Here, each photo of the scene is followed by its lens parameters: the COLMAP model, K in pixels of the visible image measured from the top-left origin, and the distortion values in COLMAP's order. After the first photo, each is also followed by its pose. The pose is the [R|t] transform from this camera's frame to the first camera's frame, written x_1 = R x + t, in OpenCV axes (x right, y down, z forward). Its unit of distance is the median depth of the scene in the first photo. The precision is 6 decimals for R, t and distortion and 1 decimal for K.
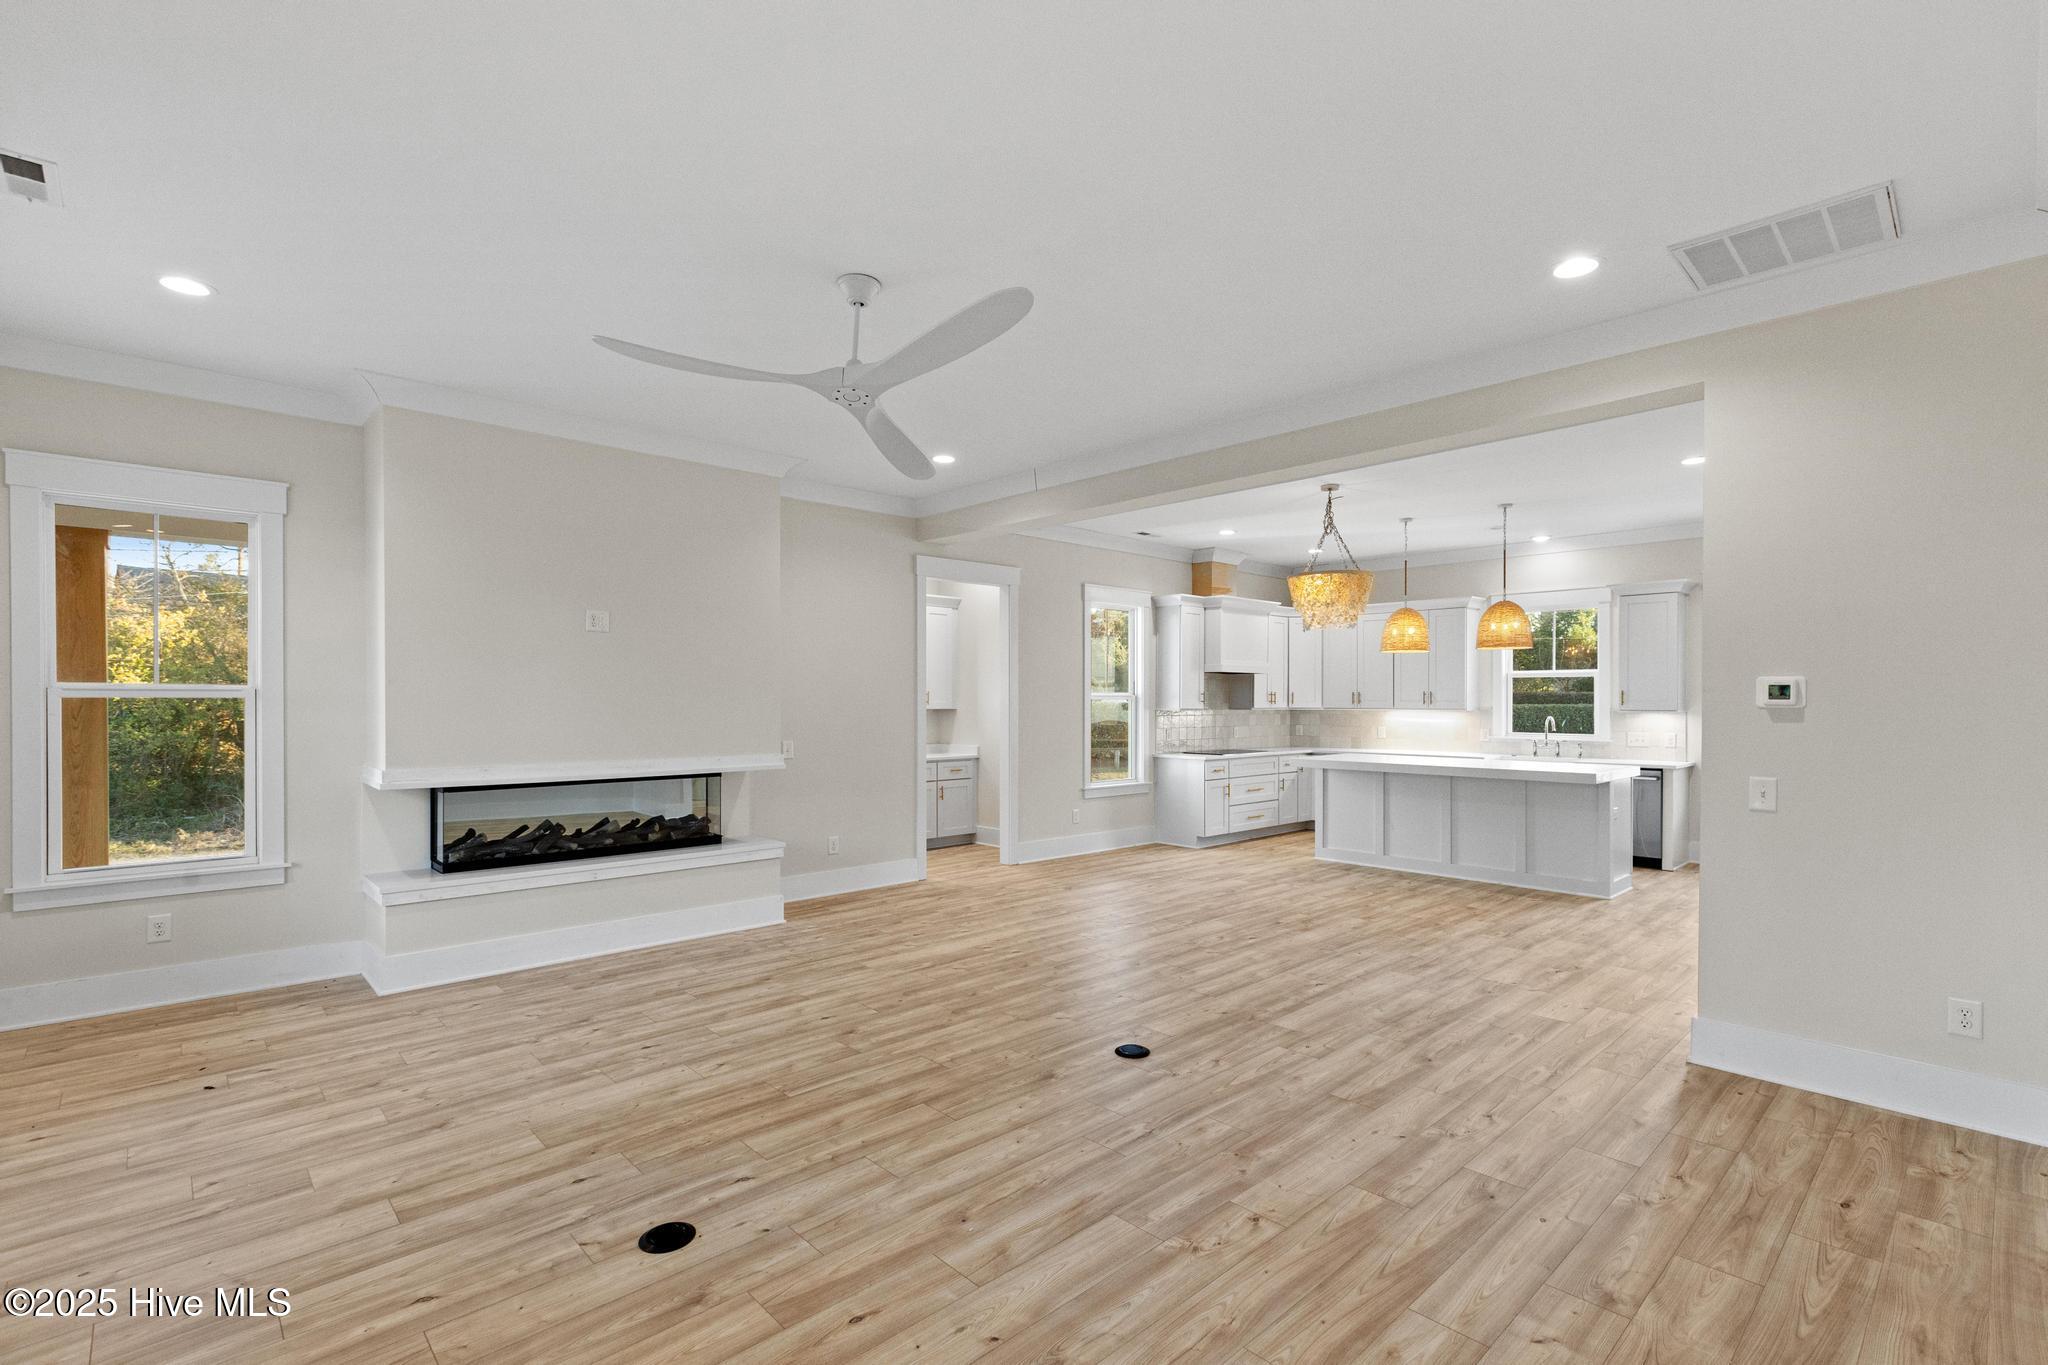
lens RADIAL K [[932.3, 0, 1026.4], [0, 932.3, 703.4], [0, 0, 1]] dist [-0.000412, 0.000239]
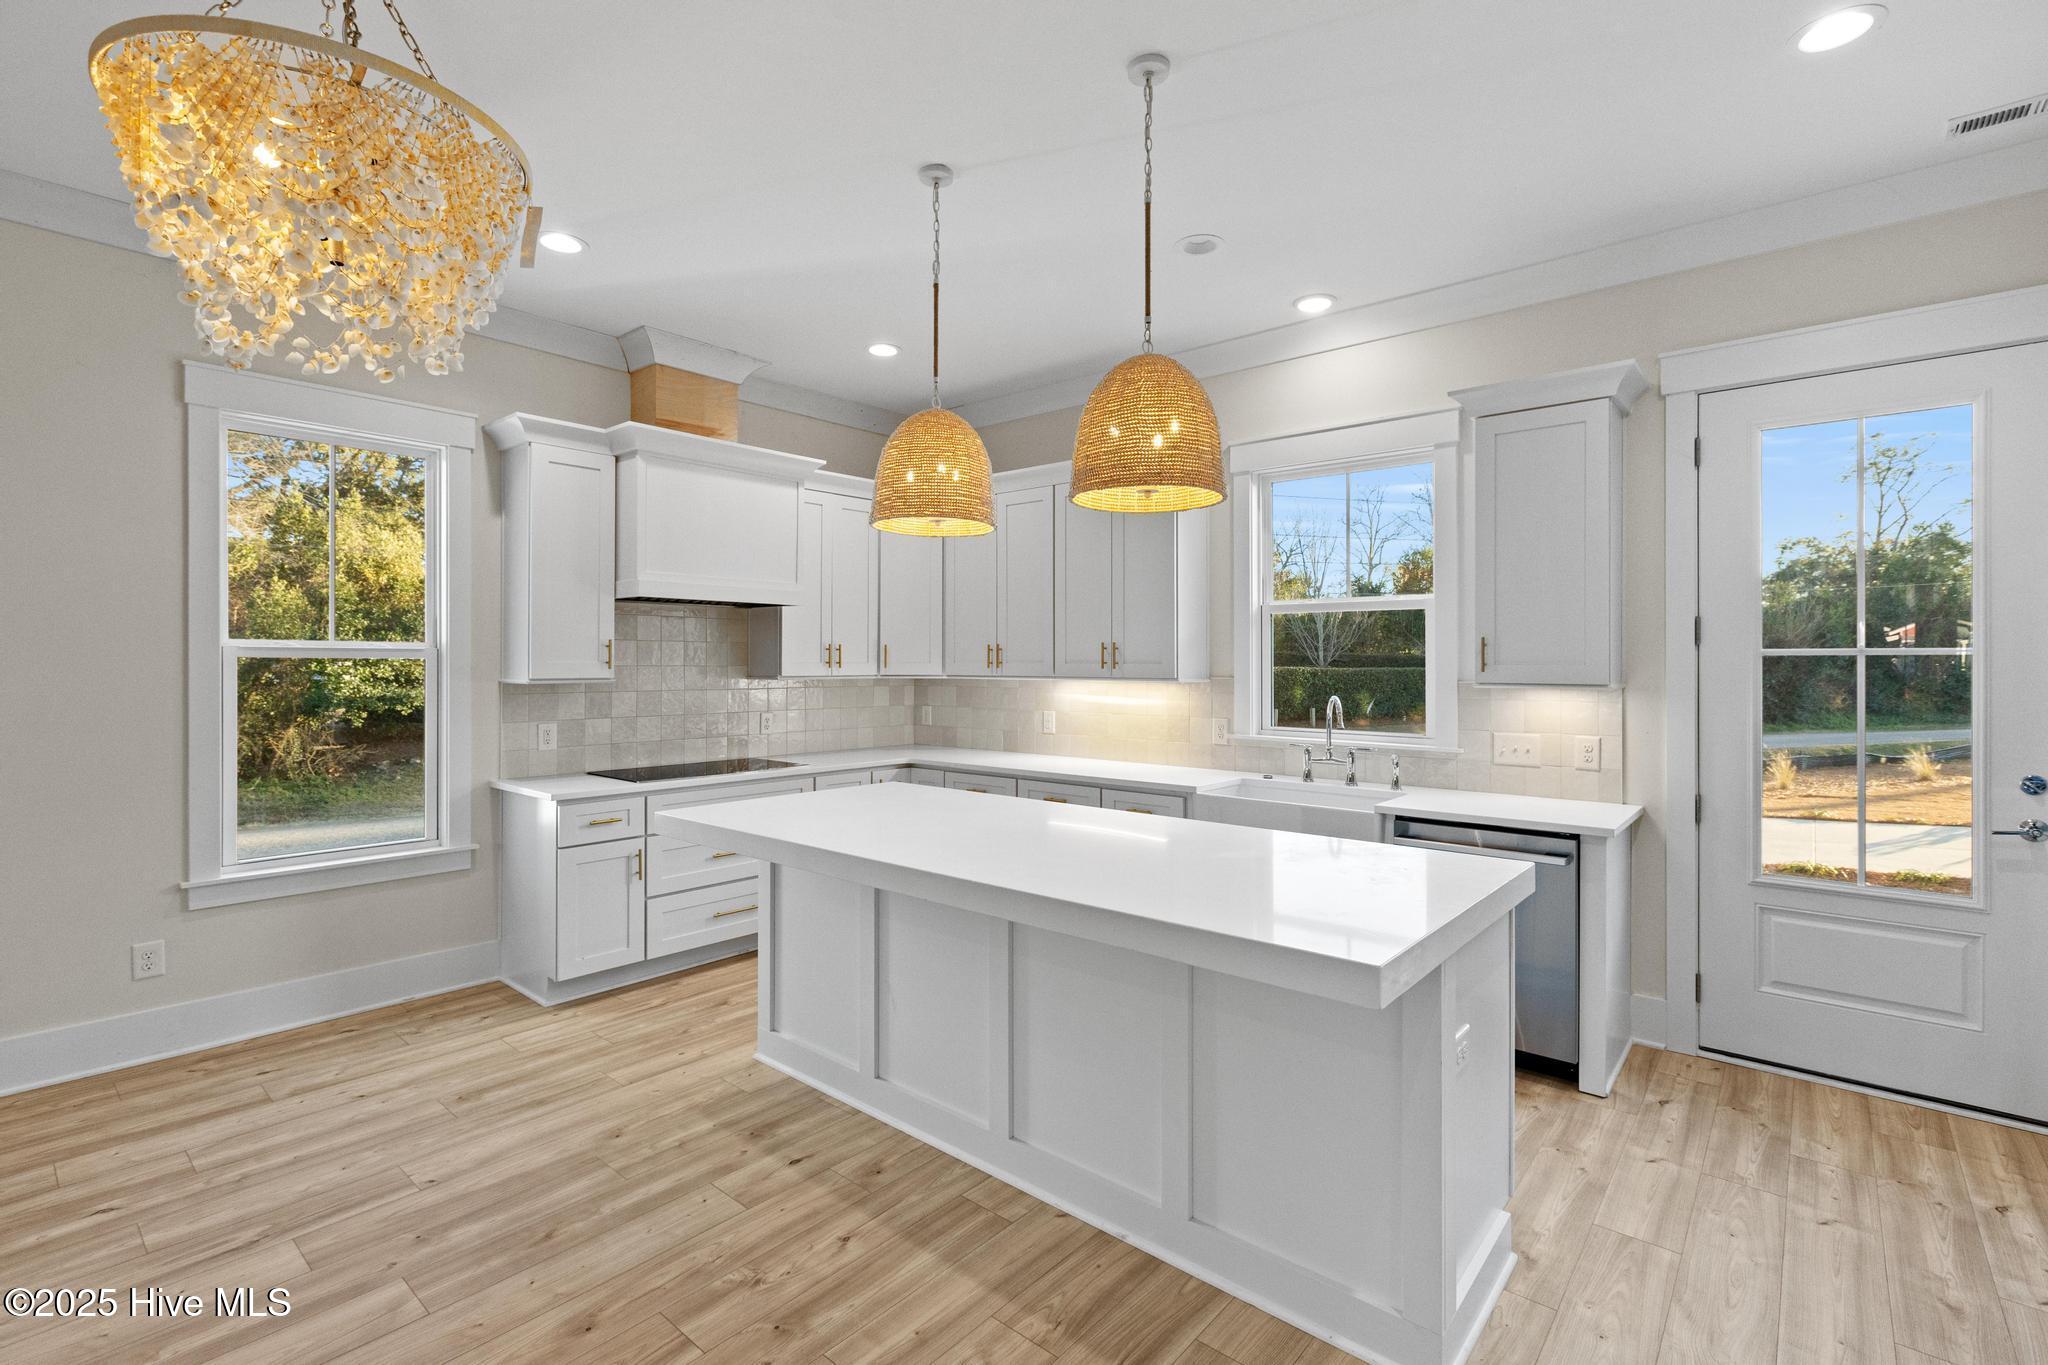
lens RADIAL K [[914.9, 0, 1014.7], [0, 914.9, 666.9], [0, 0, 1]] dist [0.002901, -0.000621]
pose [[0.994806, 0.000012, 0.101789, 0.638110], [-0.000369, 0.999994, 0.003492, -0.003035], [-0.101788, -0.003512, 0.994800, 1.006495]]
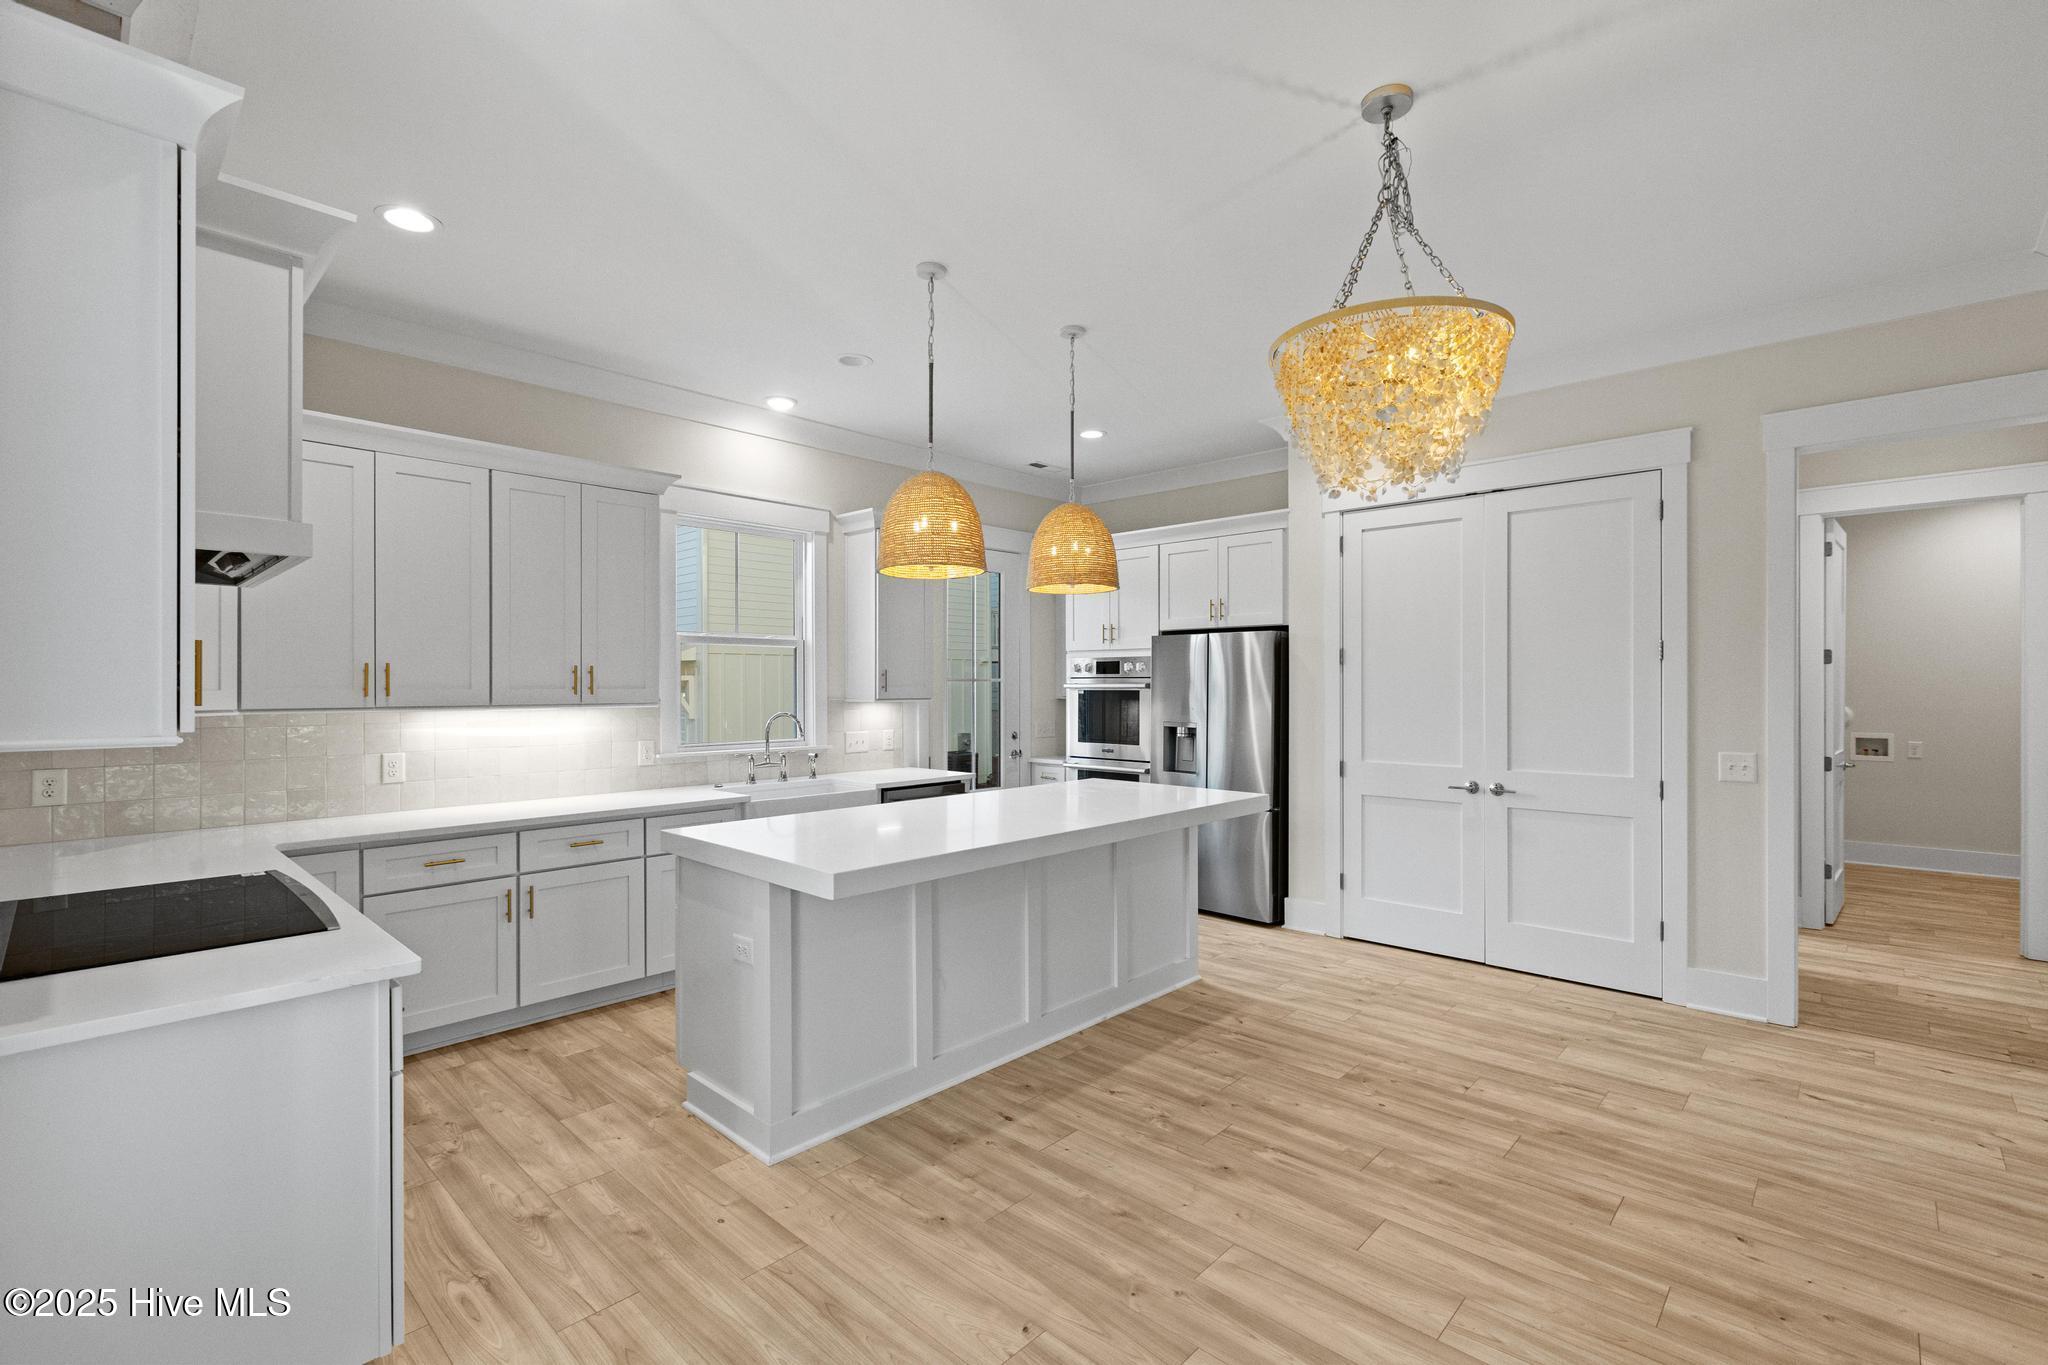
lens RADIAL K [[914.9, 0, 1026.1], [0, 914.9, 682.1], [0, 0, 1]] dist [0.002901, -0.000621]
pose [[-0.061073, 0.002569, 0.998130, -0.035973], [0.004891, 0.999985, -0.002274, -0.005091], [-0.998121, 0.004743, -0.061085, 1.561487]]
